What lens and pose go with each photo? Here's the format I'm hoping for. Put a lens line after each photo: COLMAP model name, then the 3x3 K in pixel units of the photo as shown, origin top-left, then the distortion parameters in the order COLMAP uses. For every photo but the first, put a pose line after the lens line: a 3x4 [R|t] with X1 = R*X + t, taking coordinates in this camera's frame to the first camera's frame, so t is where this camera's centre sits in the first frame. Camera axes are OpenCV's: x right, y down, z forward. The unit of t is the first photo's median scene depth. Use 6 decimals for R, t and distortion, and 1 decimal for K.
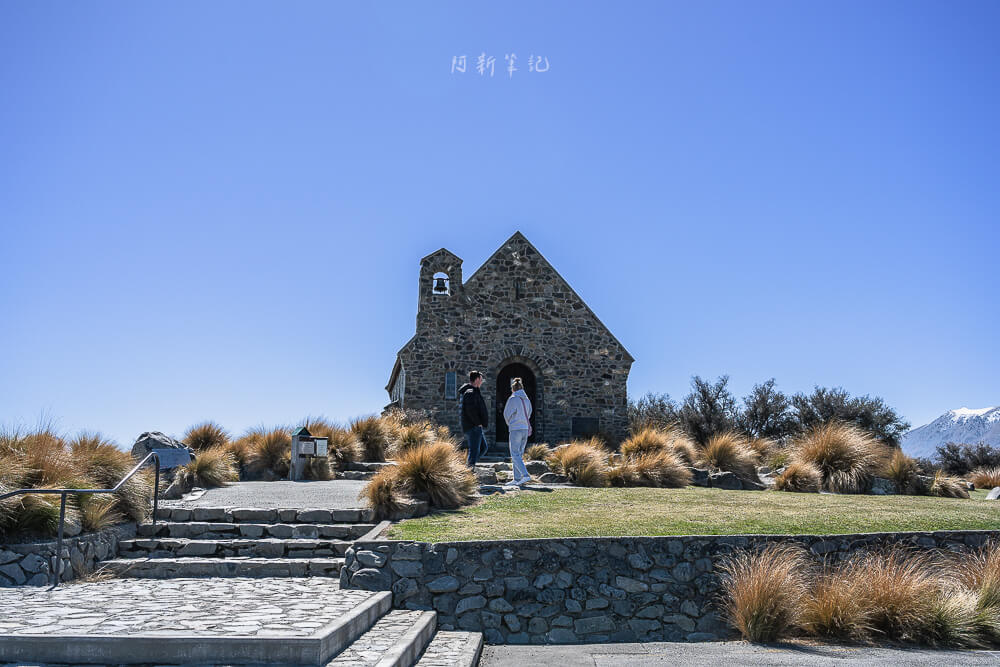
lens RADIAL K [[1062.9, 0, 500.0], [0, 1062.9, 333.5], [0, 0, 1]] dist [0.028569, 0.010340]
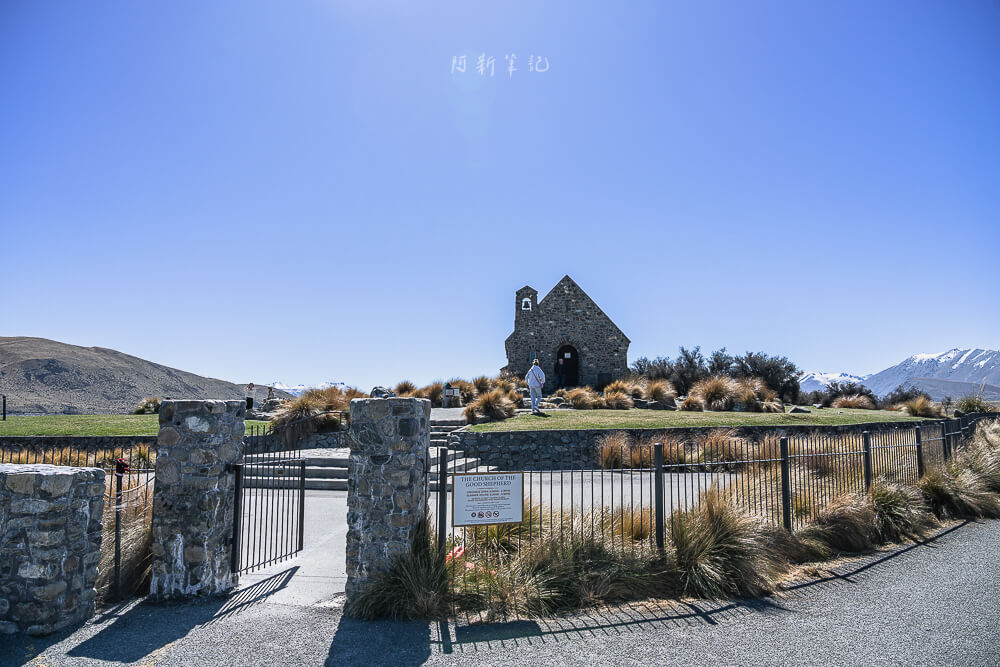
lens RADIAL K [[665.8, 0, 500.0], [0, 665.8, 333.5], [0, 0, 1]] dist [-0.029101, 0.000441]
pose [[0.987390, -0.026748, -0.156034, 0.120766], [0.031013, 0.999207, 0.024965, -0.037746], [0.155242, -0.029489, 0.987436, -0.275807]]
